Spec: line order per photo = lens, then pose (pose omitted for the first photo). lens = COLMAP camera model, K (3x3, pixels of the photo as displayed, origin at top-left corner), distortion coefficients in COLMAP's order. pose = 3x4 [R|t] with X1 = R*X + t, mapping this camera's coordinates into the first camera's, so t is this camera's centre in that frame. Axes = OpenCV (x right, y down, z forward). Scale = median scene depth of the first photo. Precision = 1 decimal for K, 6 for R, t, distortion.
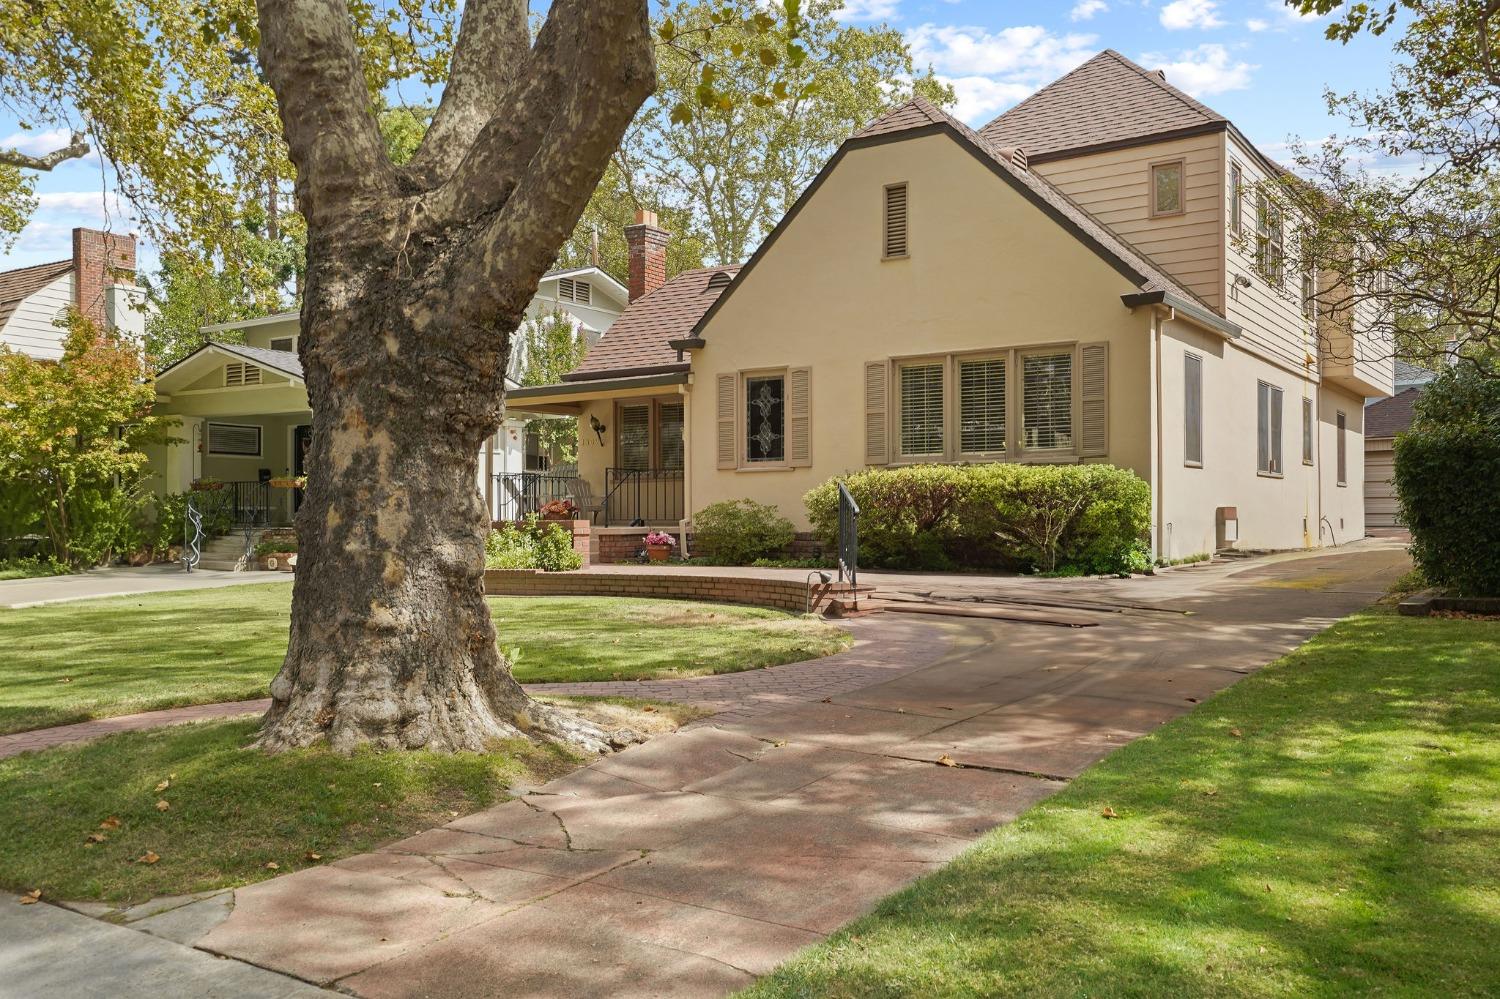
lens RADIAL K [[1258.5, 0, 747.9], [0, 1258.5, 505.7], [0, 0, 1]] dist [0.013284, -0.000520]
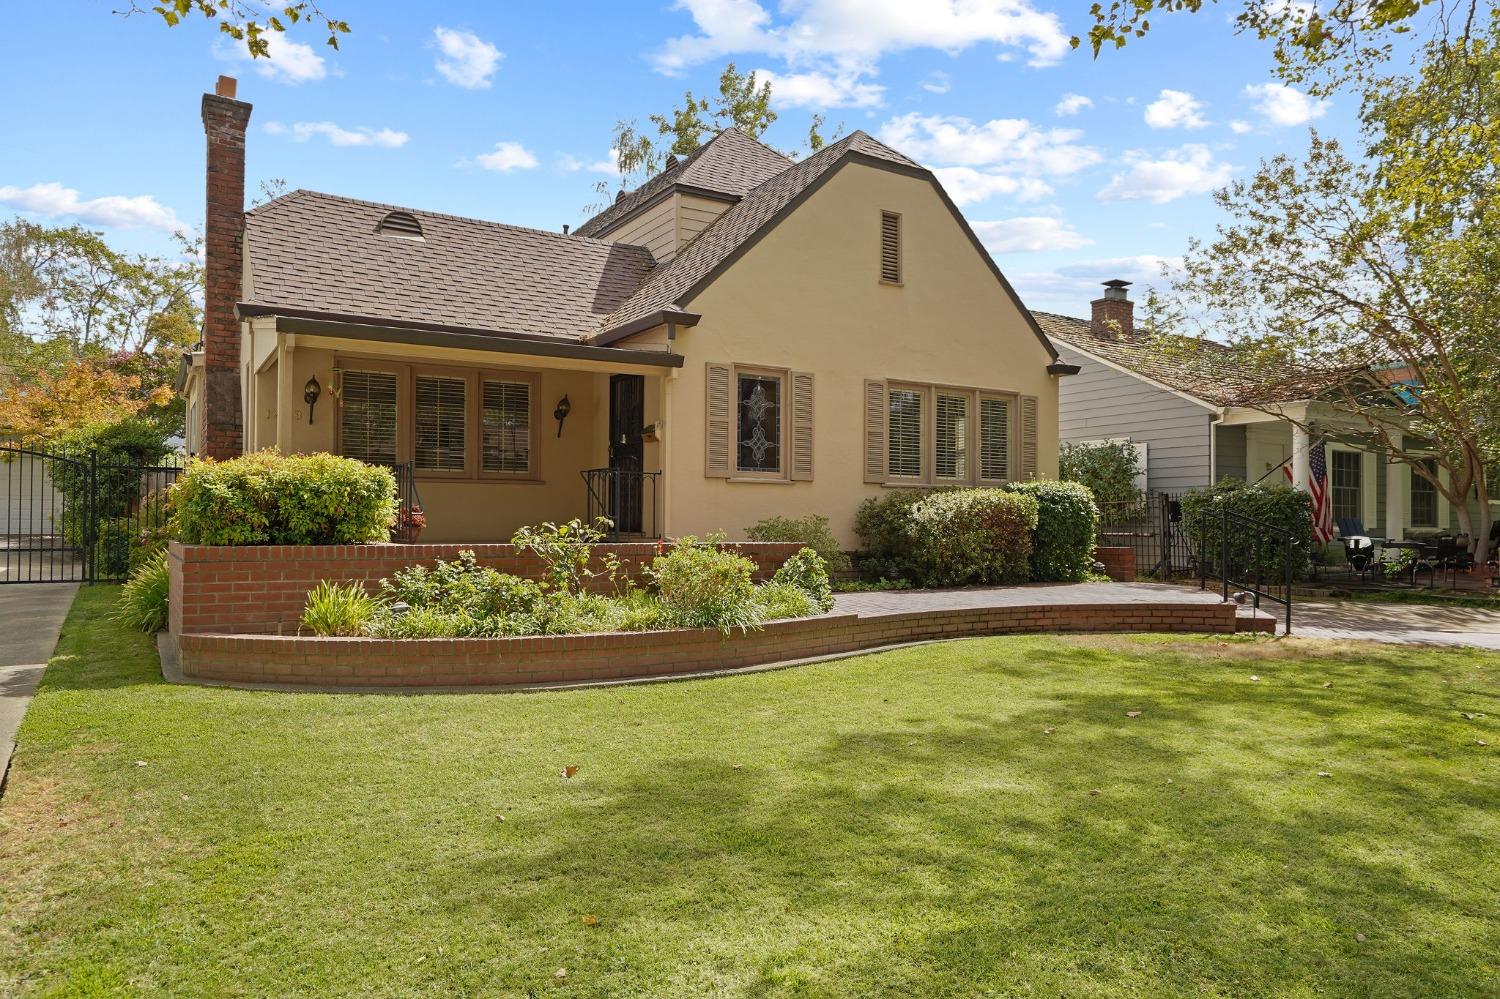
lens RADIAL K [[996.1, 0, 757.3], [0, 996.1, 506.4], [0, 0, 1]] dist [-0.026771, -0.000015]
pose [[0.403624, 0.018526, 0.914737, -0.668828], [-0.020742, 0.999723, -0.011095, -0.003221], [-0.914690, -0.014495, 0.403896, 0.770583]]
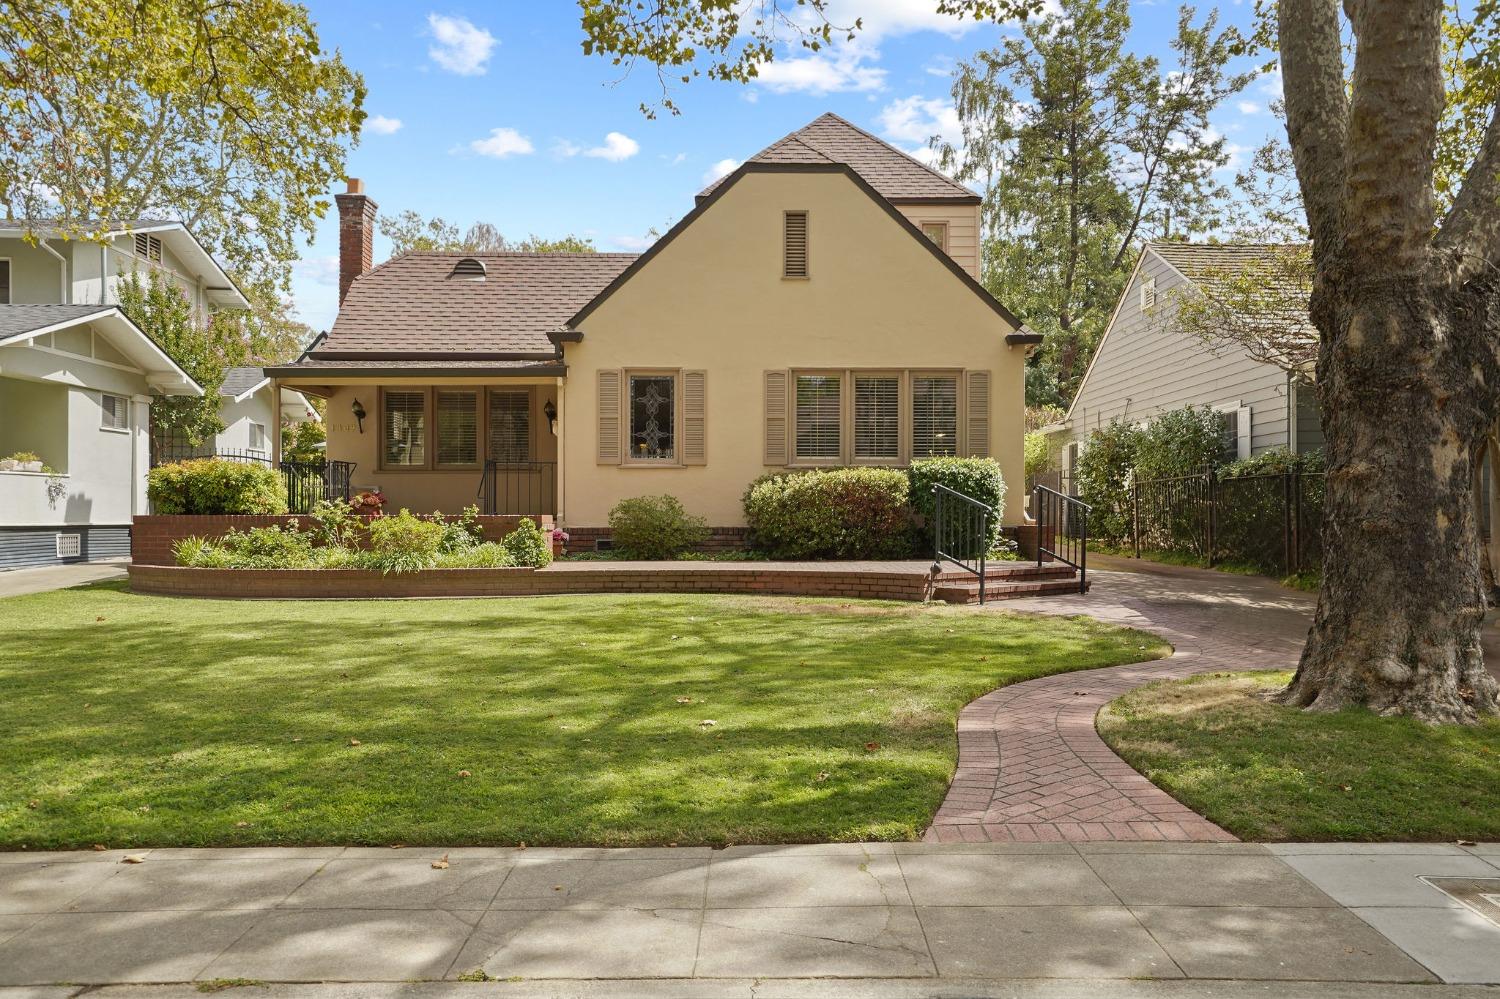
lens RADIAL K [[1205.0, 0, 750.7], [0, 1205.0, 499.3], [0, 0, 1]] dist [0.017096, 0.010217]
pose [[0.822347, 0.010103, 0.568897, -0.514596], [-0.010731, 0.999940, -0.002247, -0.000294], [-0.568885, -0.004257, 0.822406, 0.154033]]
